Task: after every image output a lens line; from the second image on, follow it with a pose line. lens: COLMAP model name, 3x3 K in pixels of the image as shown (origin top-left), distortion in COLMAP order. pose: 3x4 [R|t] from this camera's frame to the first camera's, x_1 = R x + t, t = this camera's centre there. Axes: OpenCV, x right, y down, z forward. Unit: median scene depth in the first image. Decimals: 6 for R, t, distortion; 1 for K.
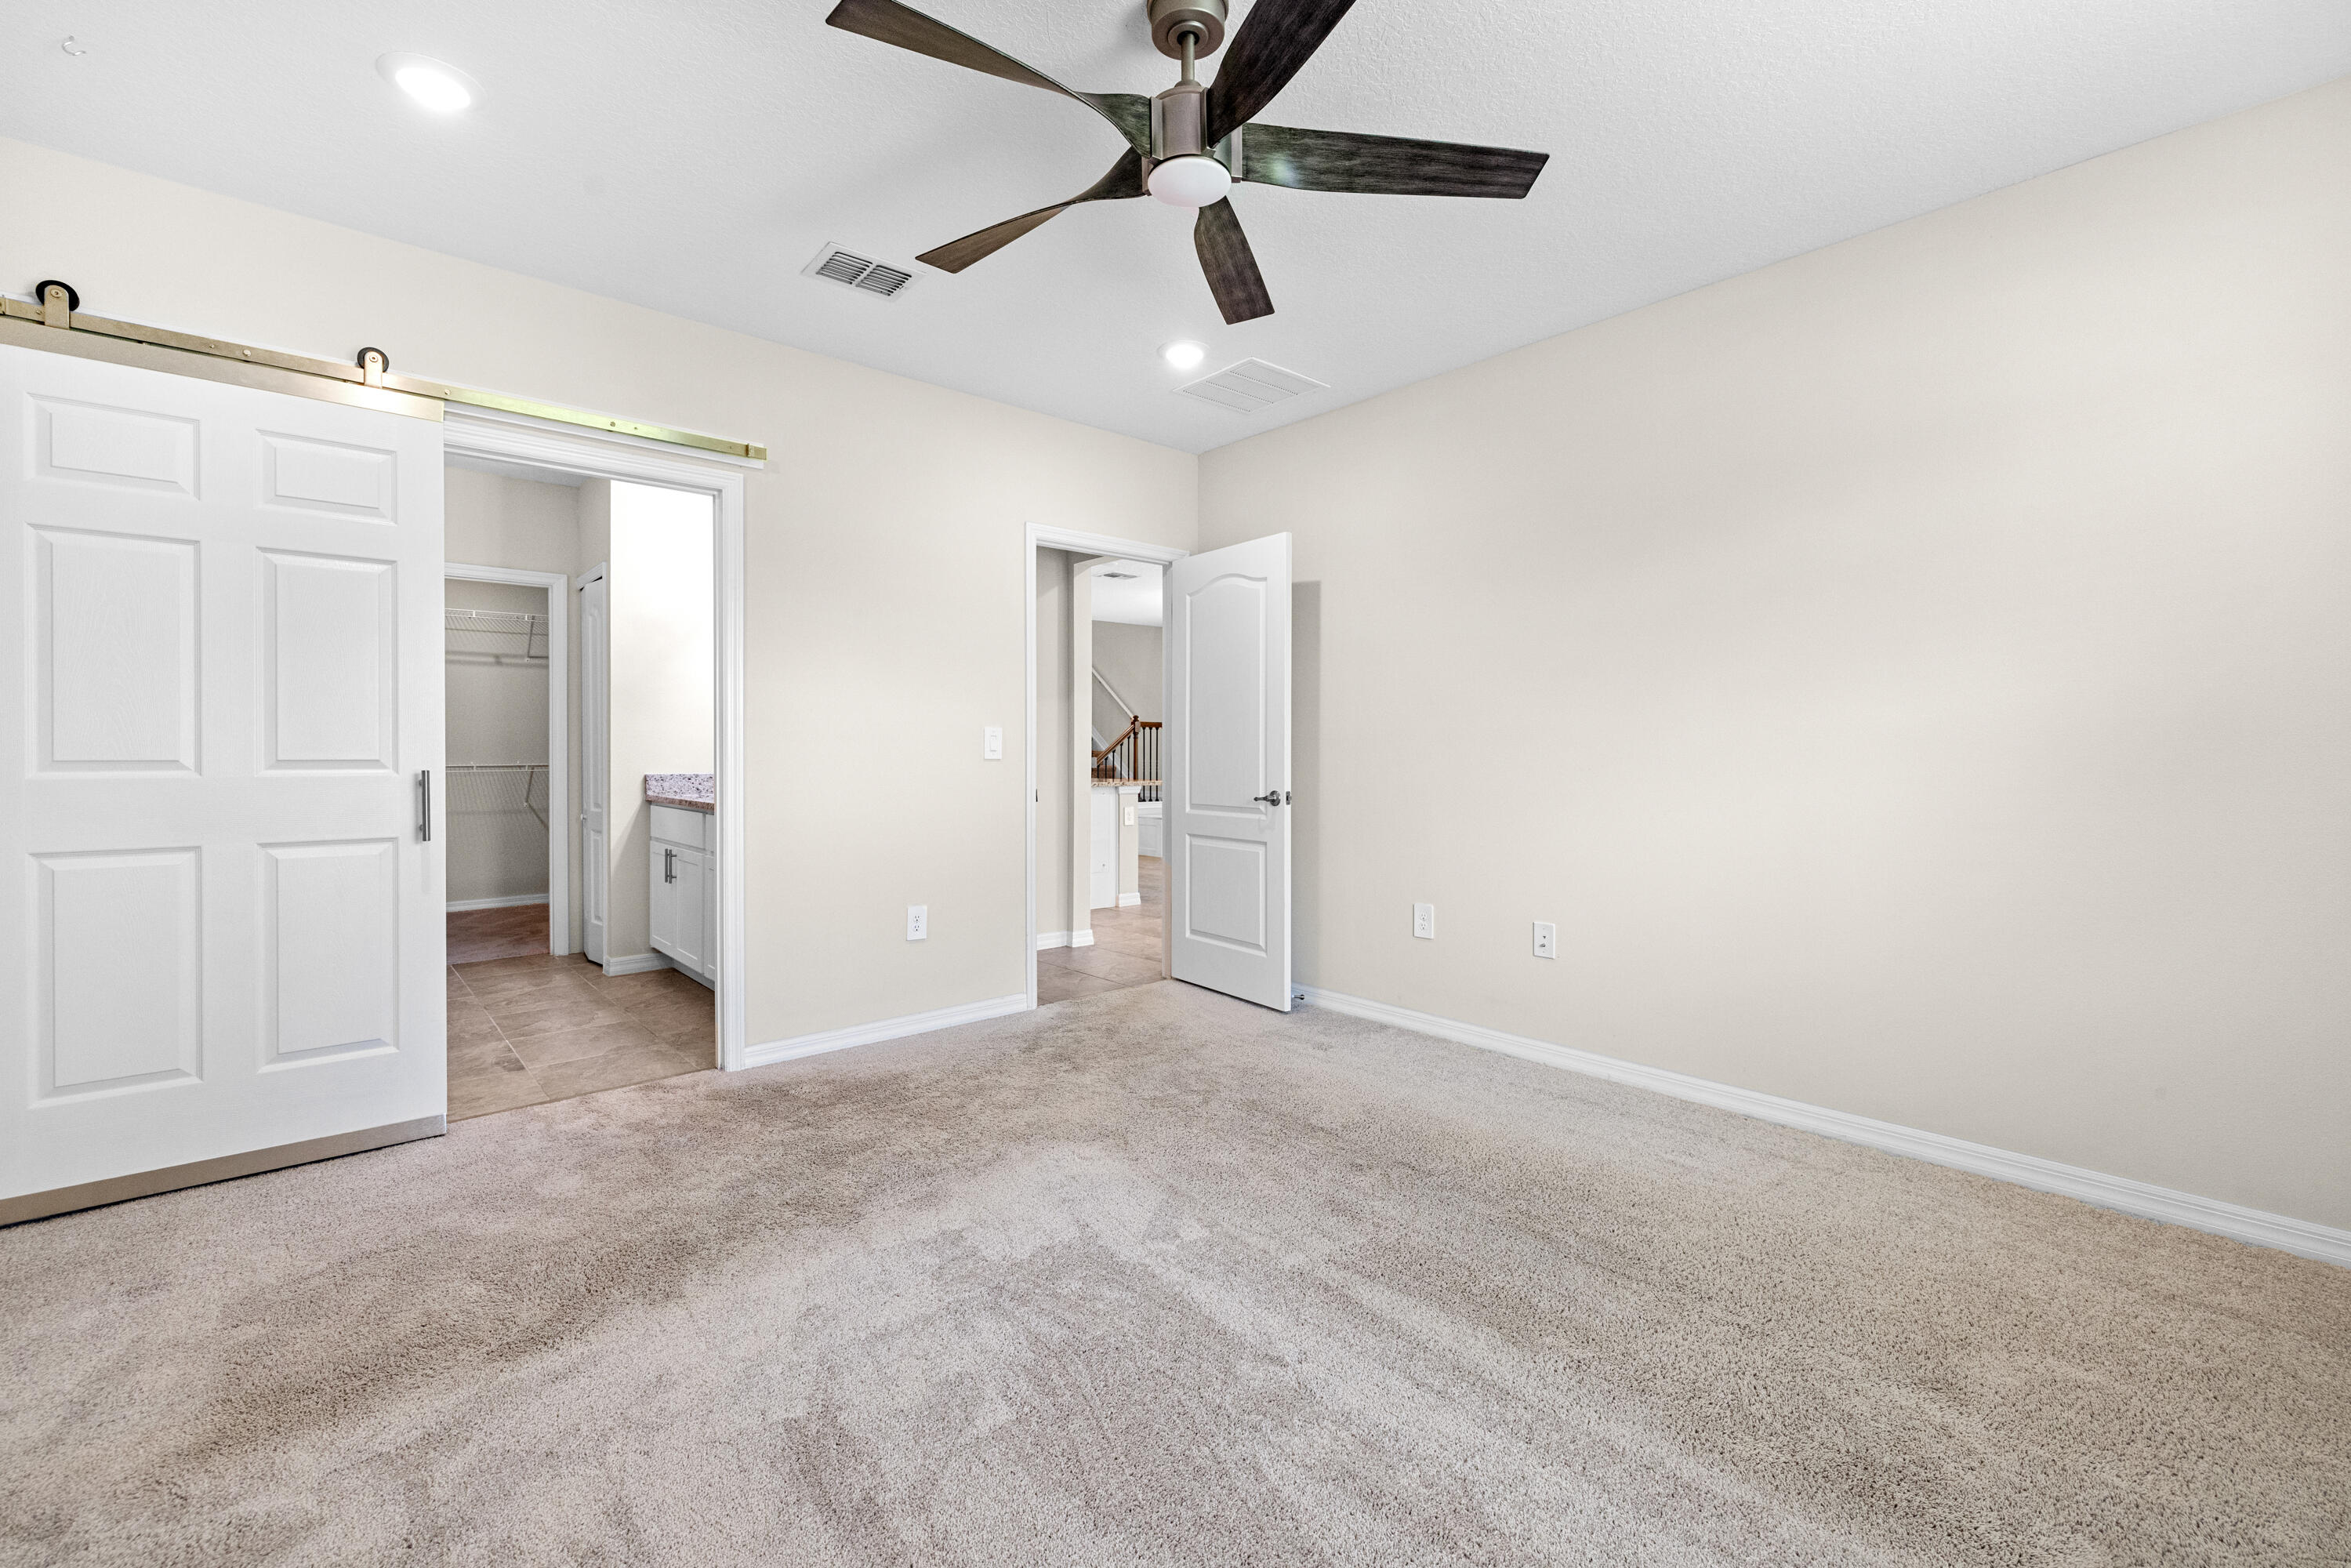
lens RADIAL K [[992.2, 0, 1176.2], [0, 992.2, 753.9], [0, 0, 1]] dist [-0.001519, 0.000636]
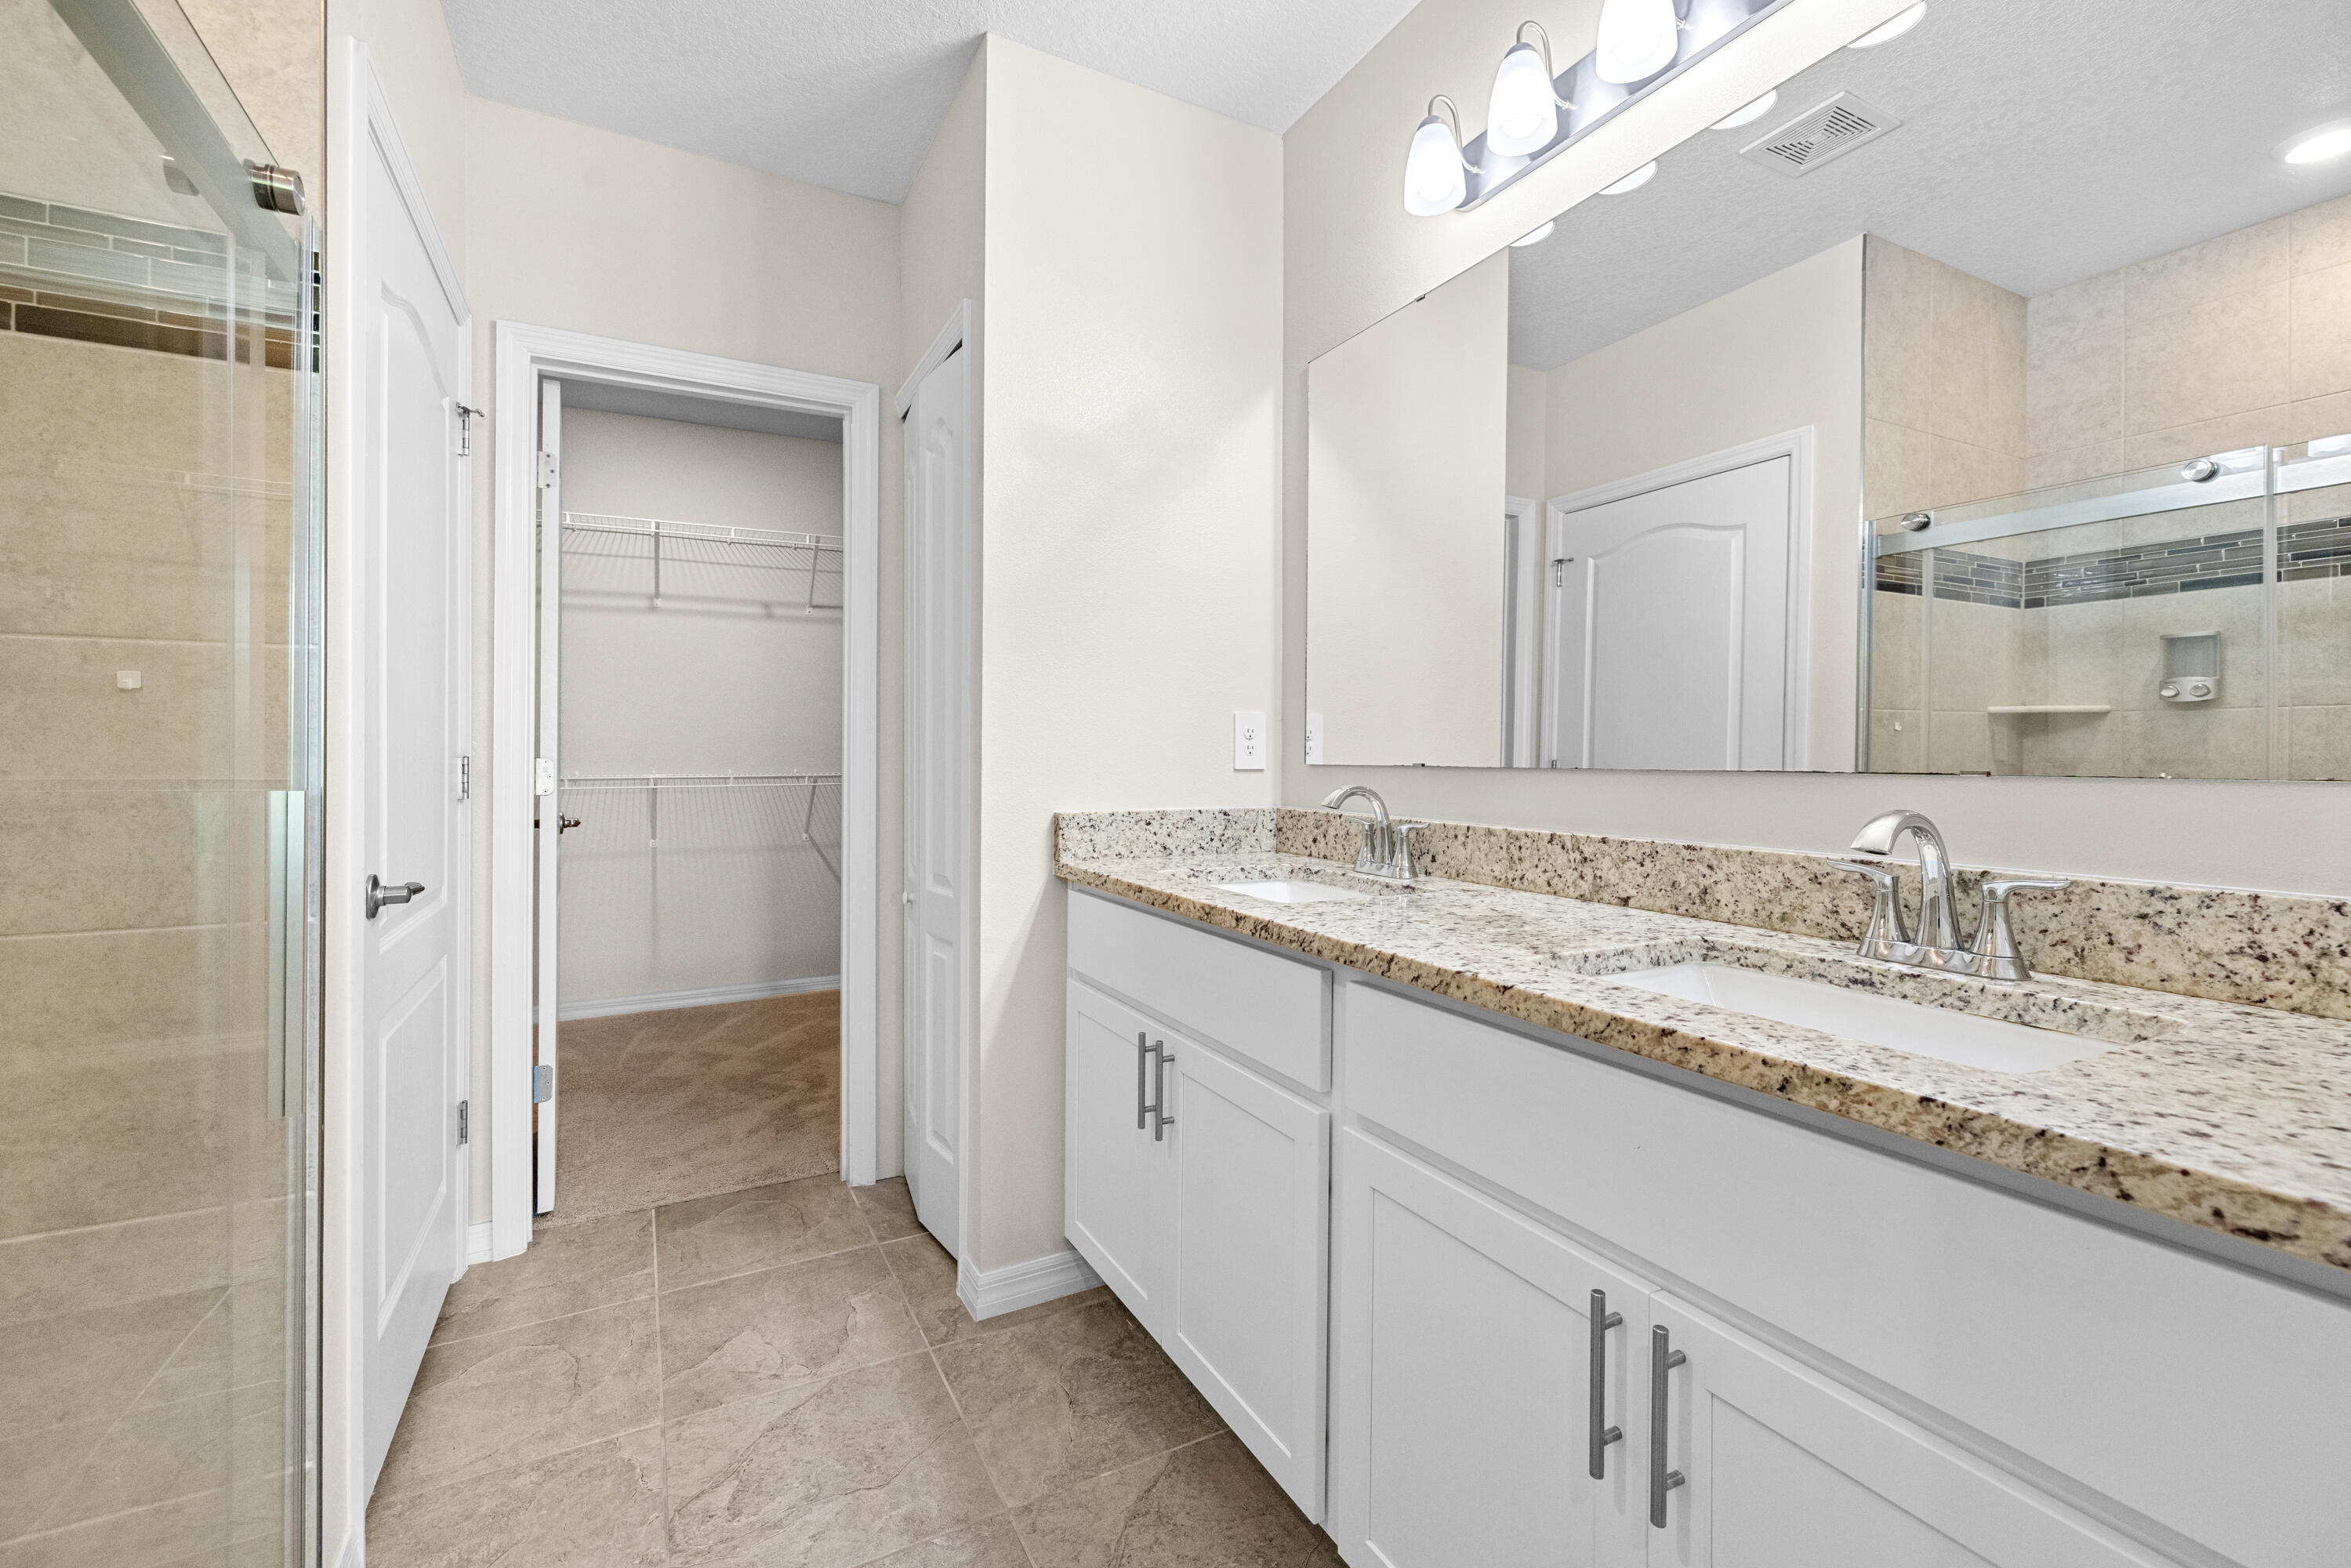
lens RADIAL K [[992.2, 0, 1176.2], [0, 992.2, 753.9], [0, 0, 1]] dist [-0.001519, 0.000636]
pose [[0.972572, 0.005350, -0.232542, -0.382825], [-0.006282, 0.999975, -0.003269, -0.002900], [0.232519, 0.004640, 0.972581, 0.597539]]
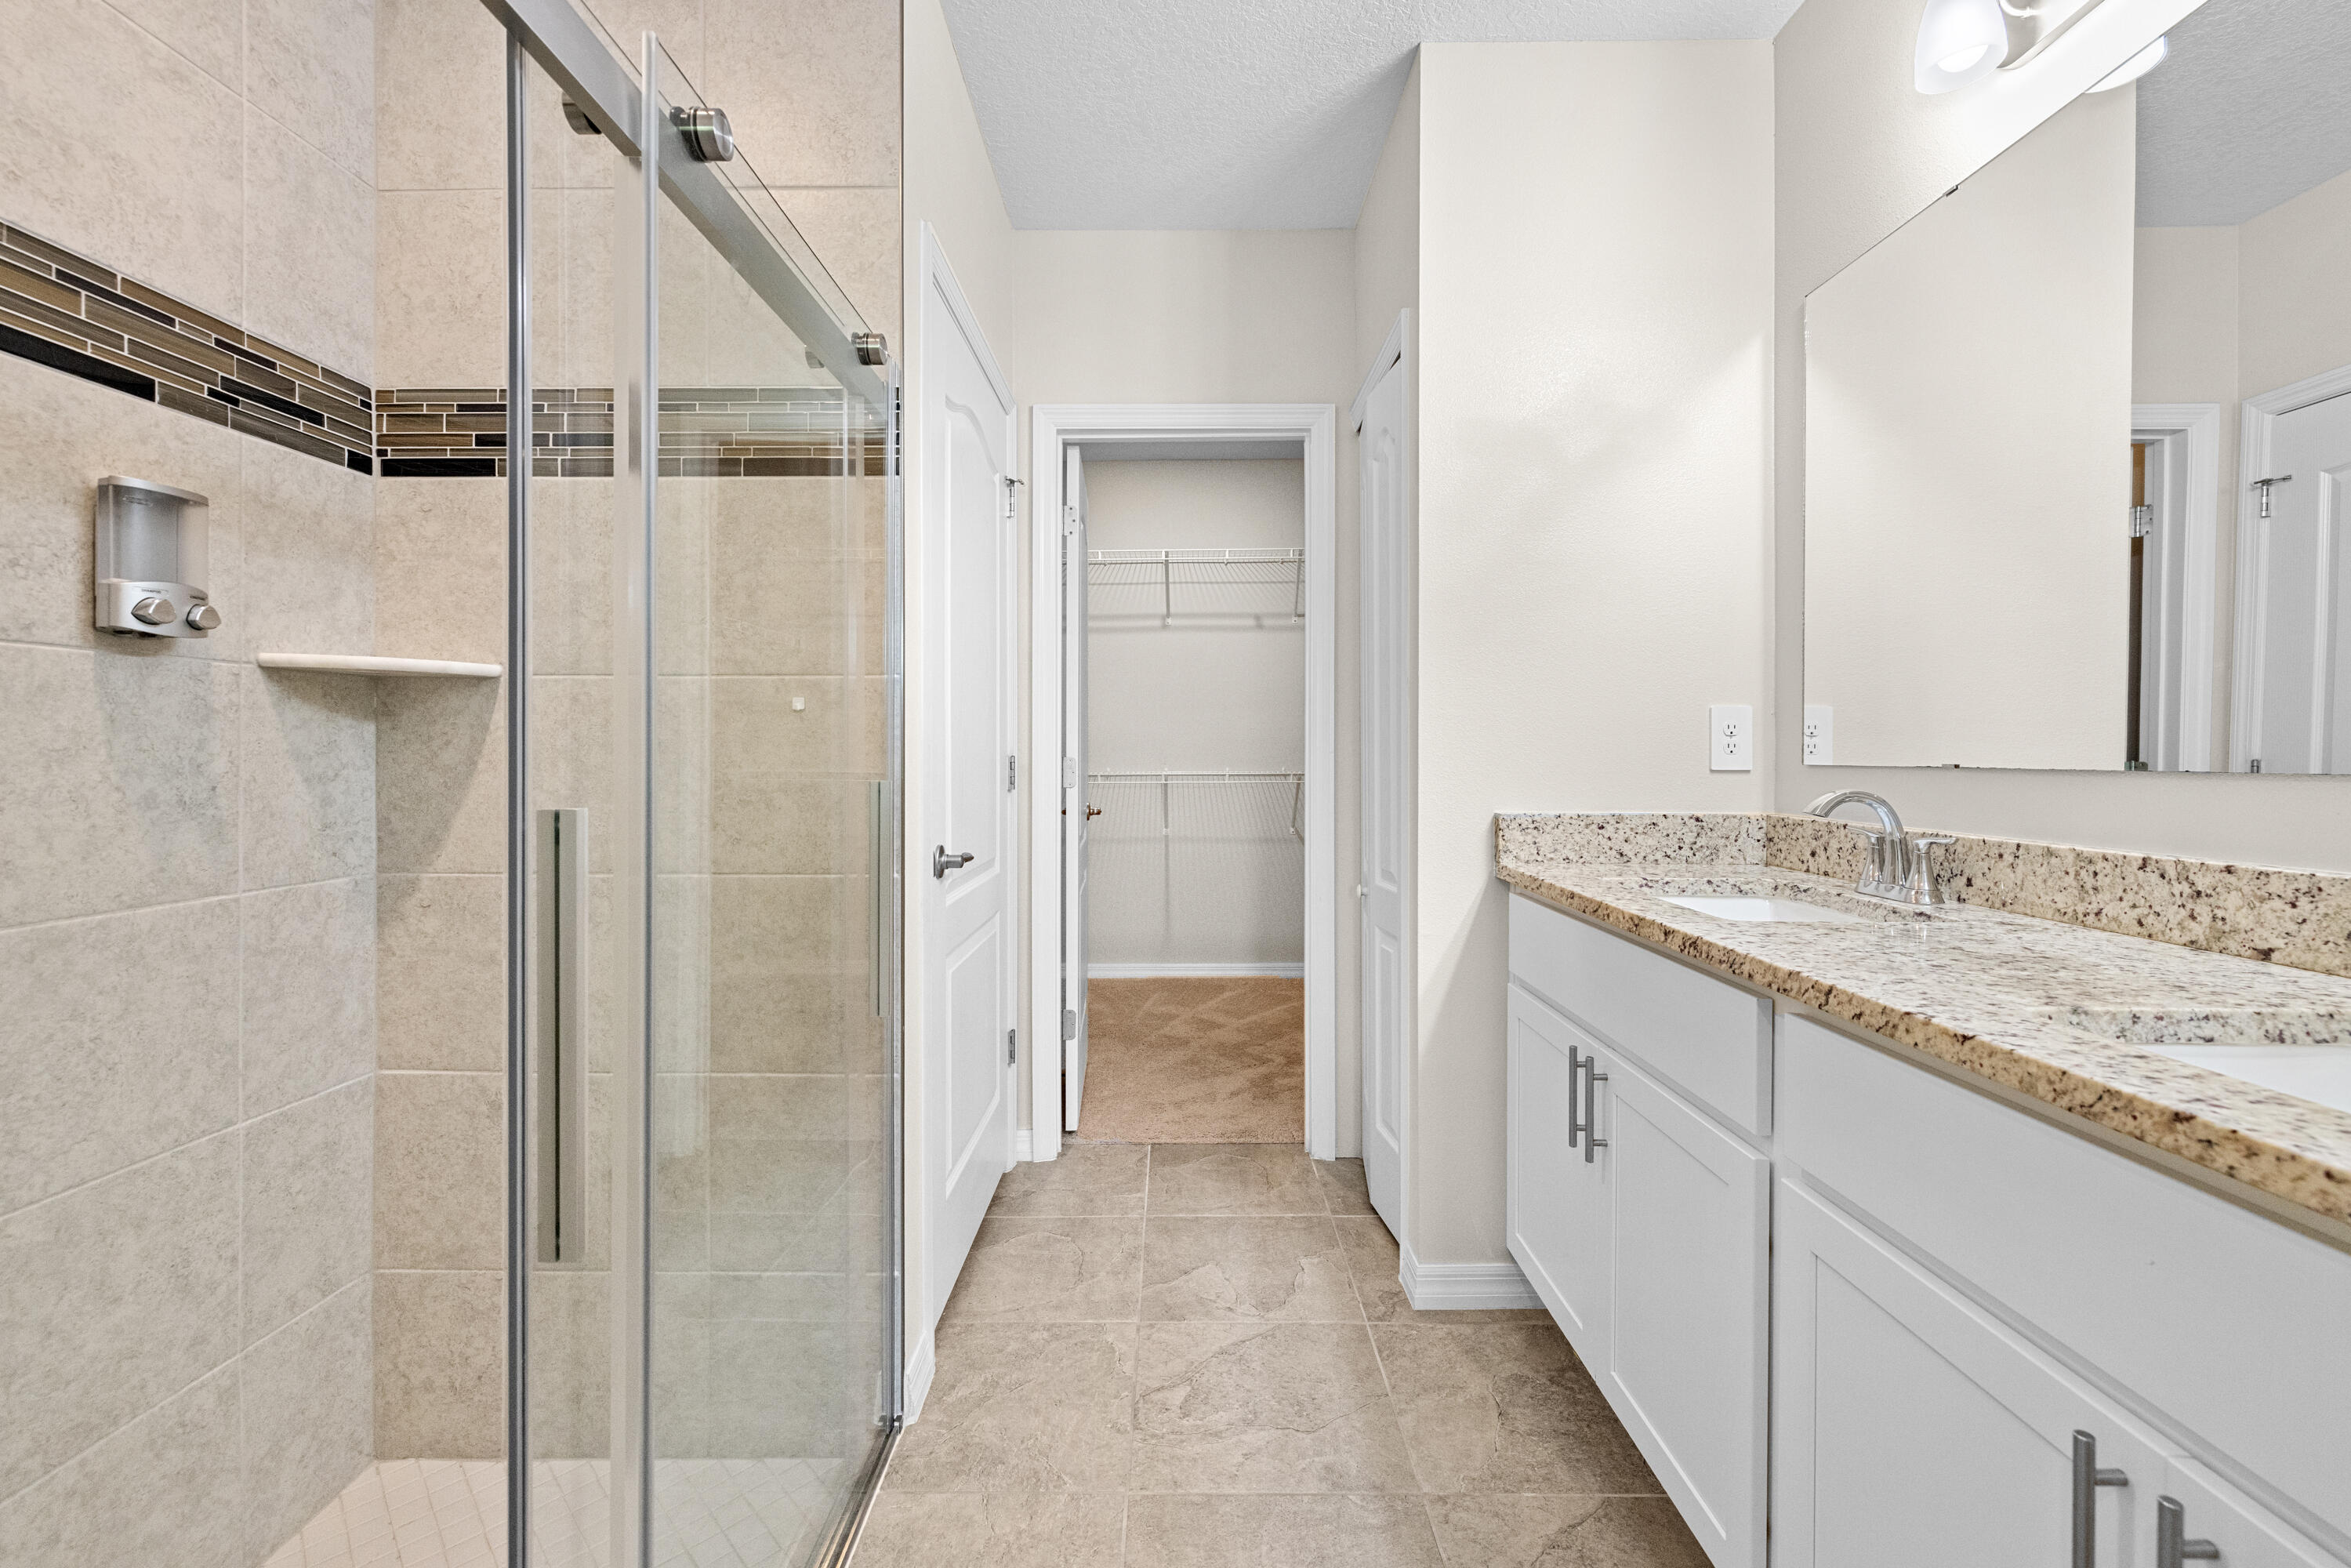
lens RADIAL K [[992.2, 0, 1176.2], [0, 992.2, 753.9], [0, 0, 1]] dist [-0.001519, 0.000636]
pose [[0.747875, 0.004446, -0.663825, -0.356900], [-0.005542, 0.999985, 0.000454, -0.003075], [0.663817, 0.003340, 0.747888, 0.598025]]
